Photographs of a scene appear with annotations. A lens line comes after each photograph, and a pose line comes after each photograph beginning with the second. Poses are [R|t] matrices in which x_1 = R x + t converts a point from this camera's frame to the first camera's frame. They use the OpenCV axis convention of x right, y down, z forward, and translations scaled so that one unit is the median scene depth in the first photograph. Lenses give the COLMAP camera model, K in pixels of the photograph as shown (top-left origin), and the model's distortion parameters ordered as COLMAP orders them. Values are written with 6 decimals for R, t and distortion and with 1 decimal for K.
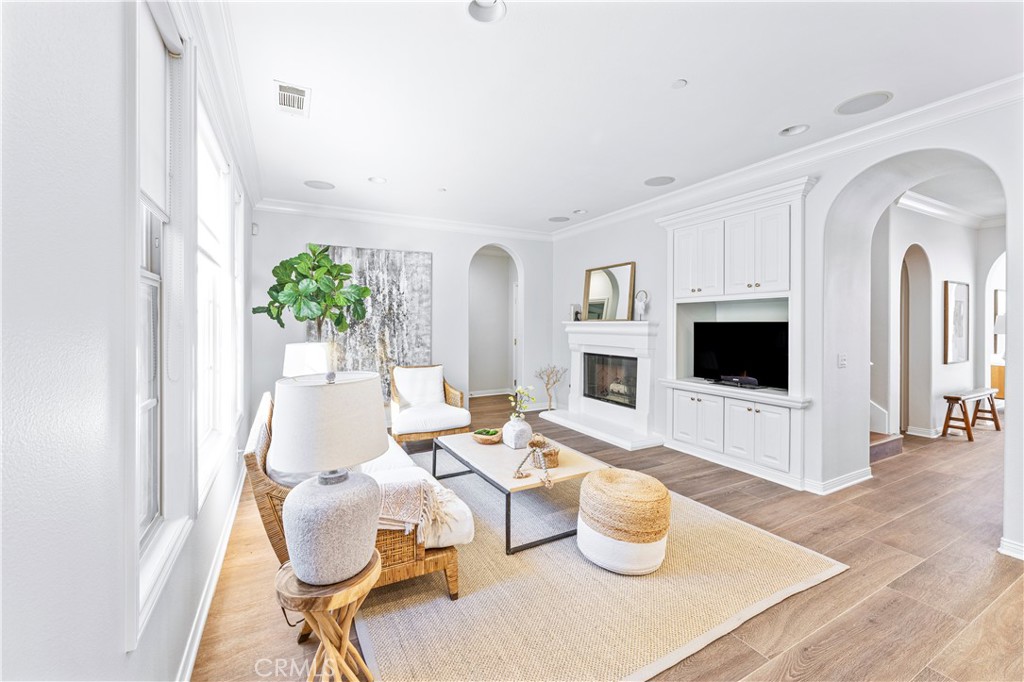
lens RADIAL K [[420.5, 0, 515.3], [0, 420.5, 327.2], [0, 0, 1]] dist [0.000644, -0.000081]
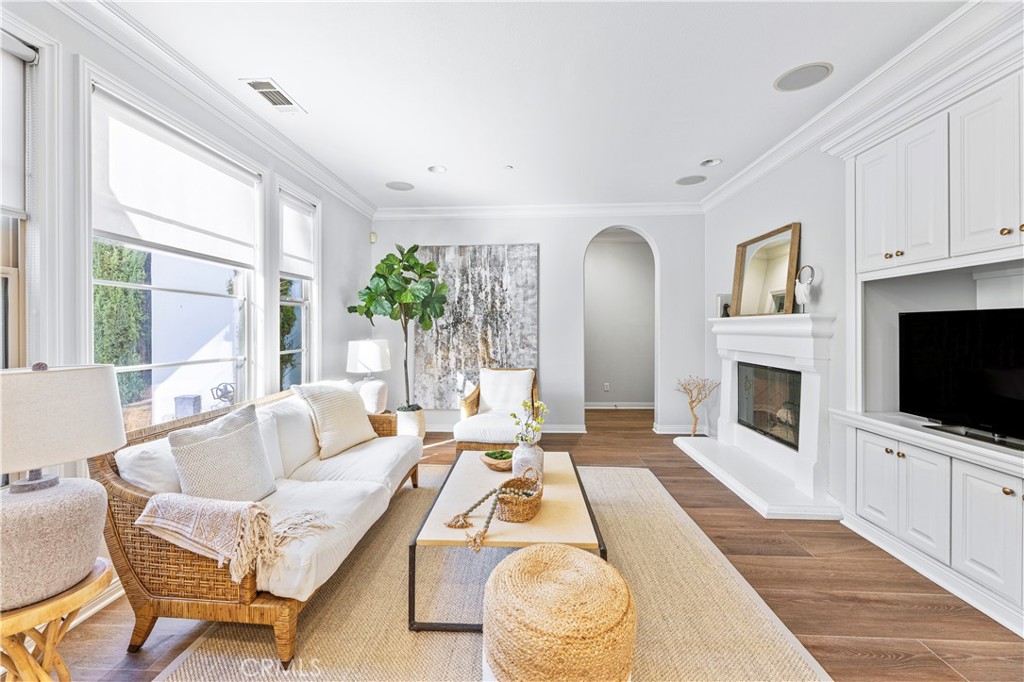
lens RADIAL K [[420.5, 0, 515.3], [0, 420.5, 327.2], [0, 0, 1]] dist [0.000644, -0.000081]
pose [[0.850930, -0.003218, -0.525269, 0.247159], [-0.002325, 0.999948, -0.009891, 0.011704], [0.525274, 0.009638, 0.850879, 0.224012]]
